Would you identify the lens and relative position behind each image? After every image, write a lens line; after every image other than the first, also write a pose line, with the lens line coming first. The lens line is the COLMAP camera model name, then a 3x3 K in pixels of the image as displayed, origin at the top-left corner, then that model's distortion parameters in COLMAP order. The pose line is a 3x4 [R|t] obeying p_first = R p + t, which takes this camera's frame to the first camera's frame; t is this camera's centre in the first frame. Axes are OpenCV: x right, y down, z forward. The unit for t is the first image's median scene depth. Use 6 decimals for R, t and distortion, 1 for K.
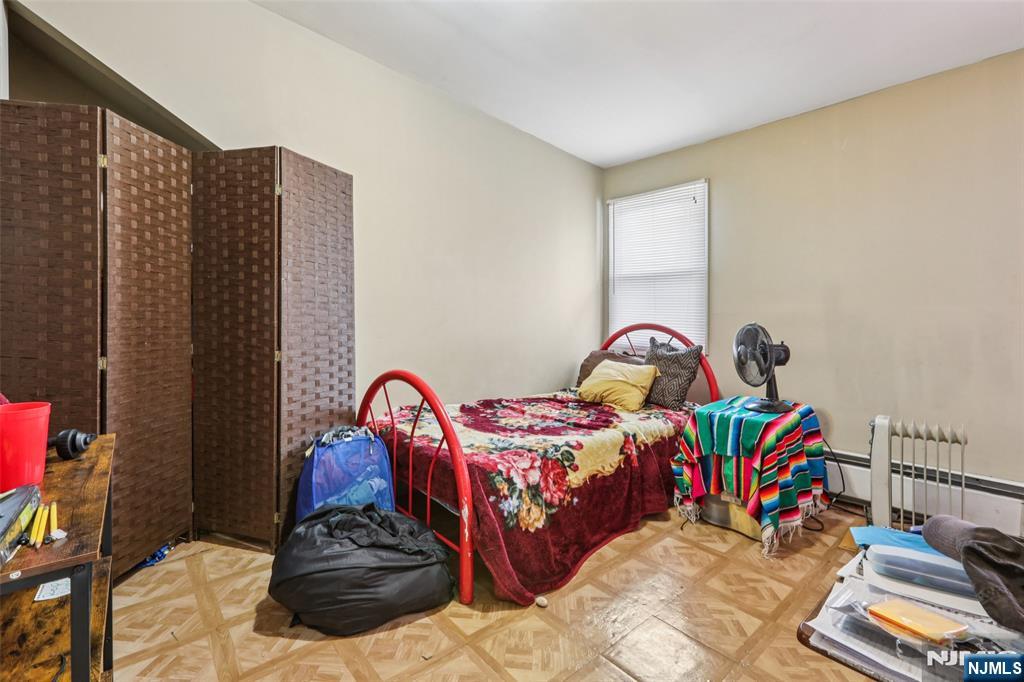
lens RADIAL K [[478.8, 0, 512.6], [0, 478.8, 318.2], [0, 0, 1]] dist [0.001572, 0.000616]
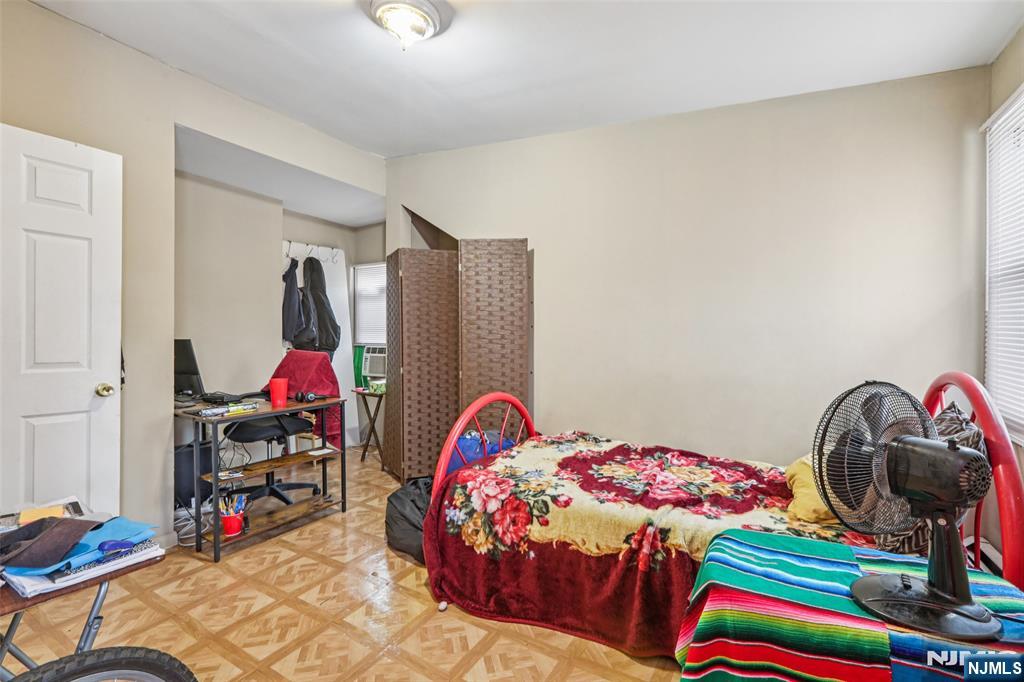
lens RADIAL K [[469.2, 0, 516.4], [0, 469.2, 330.8], [0, 0, 1]] dist [0.000540, 0.000130]
pose [[0.279814, -0.018584, -0.959874, 1.023850], [-0.001799, 0.999801, -0.019882, -0.032689], [0.960053, 0.007290, 0.279725, 0.734421]]
